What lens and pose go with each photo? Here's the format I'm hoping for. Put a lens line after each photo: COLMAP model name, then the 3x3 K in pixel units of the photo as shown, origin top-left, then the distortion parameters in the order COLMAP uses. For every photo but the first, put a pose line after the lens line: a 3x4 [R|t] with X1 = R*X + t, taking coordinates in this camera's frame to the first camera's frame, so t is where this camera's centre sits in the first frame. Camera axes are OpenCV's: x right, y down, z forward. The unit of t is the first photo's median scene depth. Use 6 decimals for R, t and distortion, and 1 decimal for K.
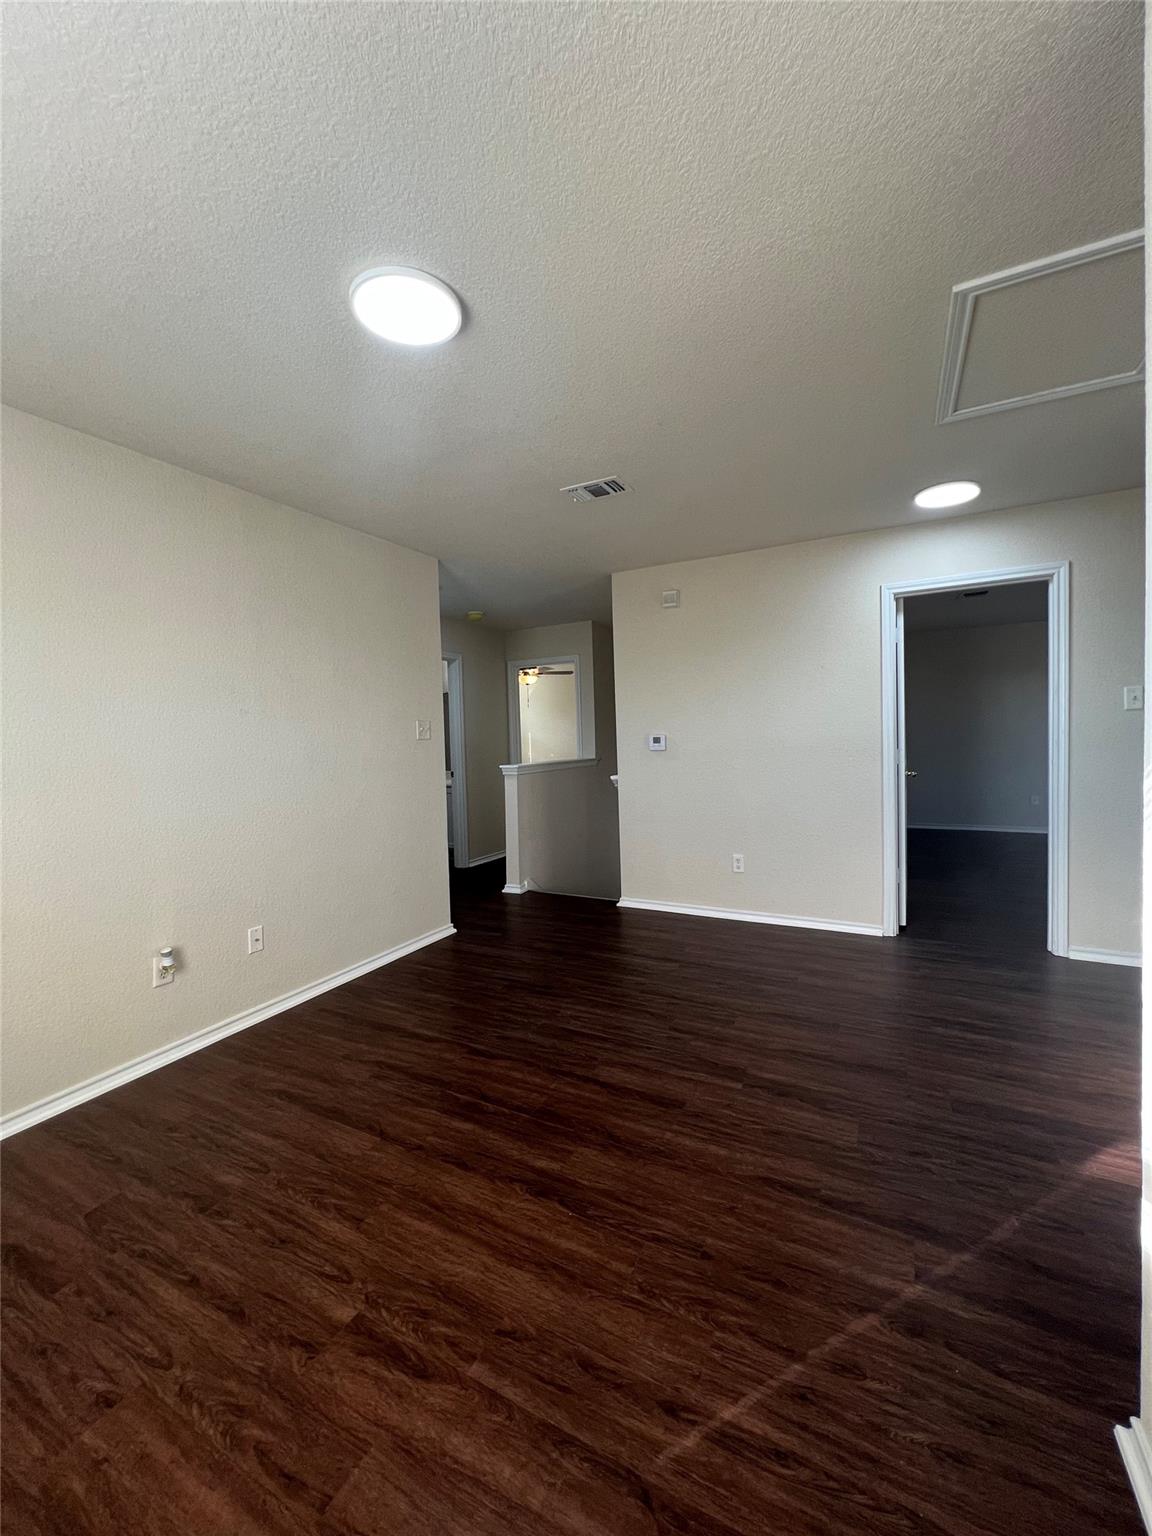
lens RADIAL K [[612.2, 0, 576.4], [0, 612.2, 763.6], [0, 0, 1]] dist [-0.000333, 0.000251]
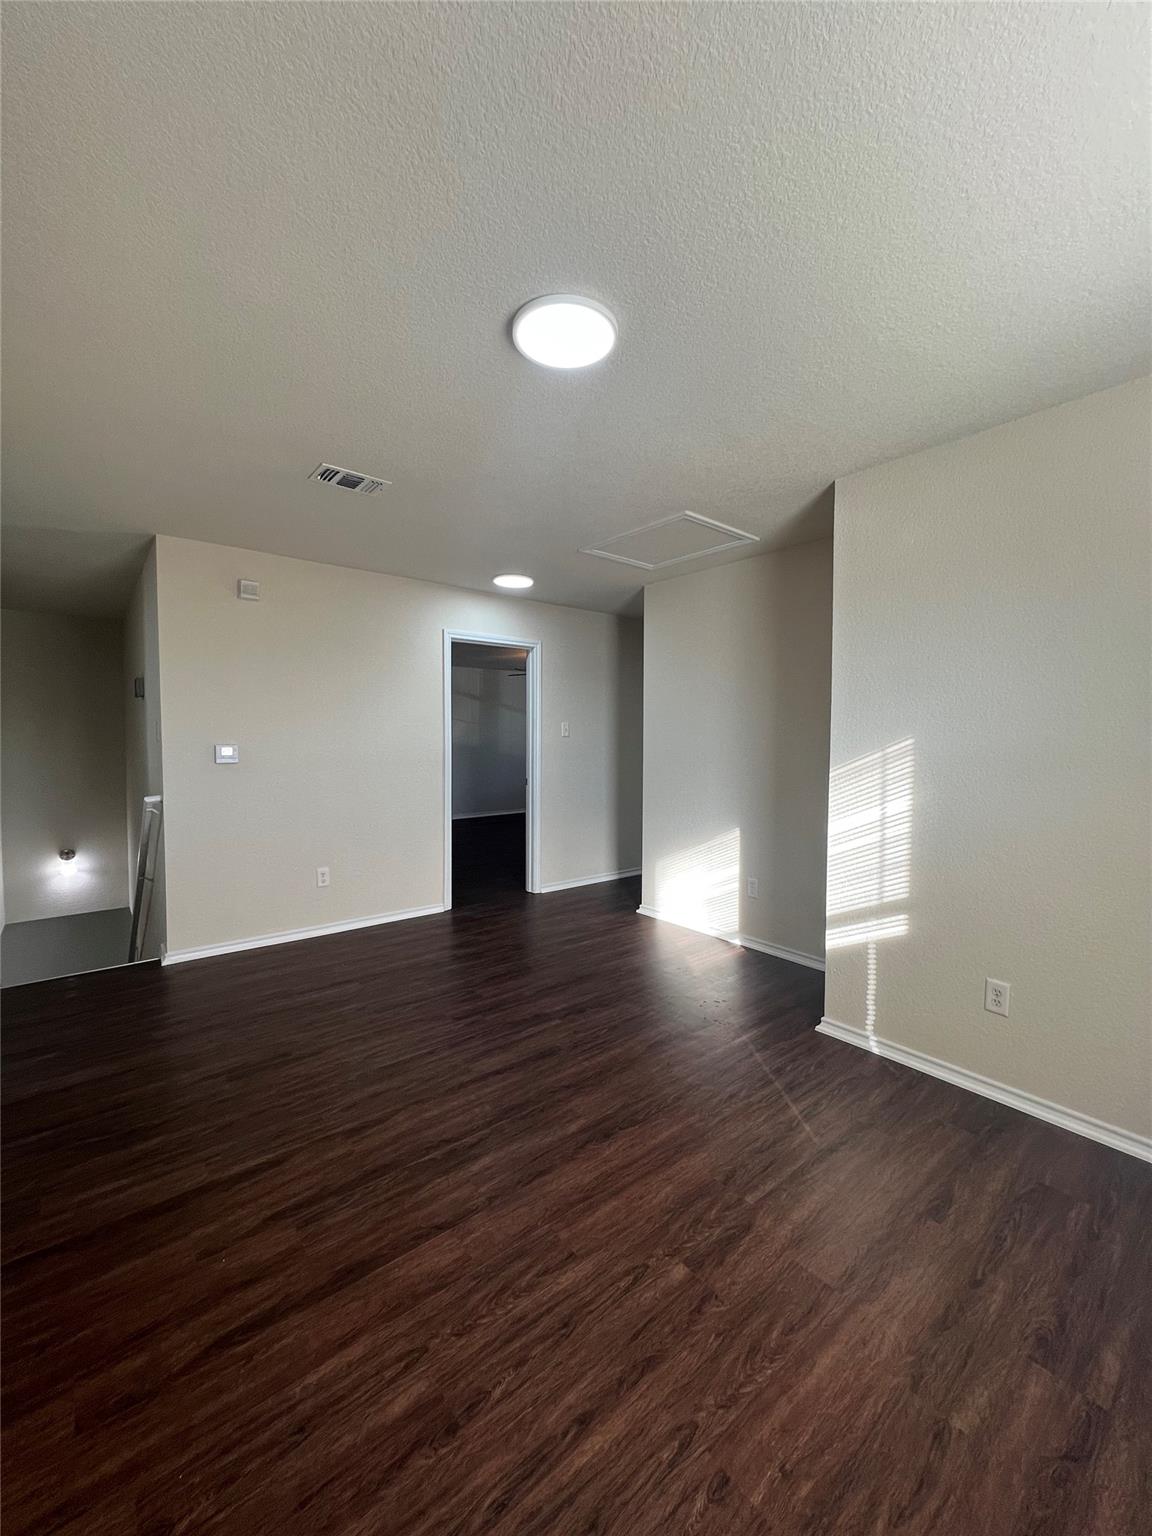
lens RADIAL K [[612.2, 0, 577.5], [0, 612.2, 763.9], [0, 0, 1]] dist [-0.000333, 0.000251]
pose [[0.389753, -0.010220, 0.920863, -1.197711], [0.025533, 0.999674, 0.000288, -0.023424], [-0.920565, 0.023400, 0.389887, 0.585386]]
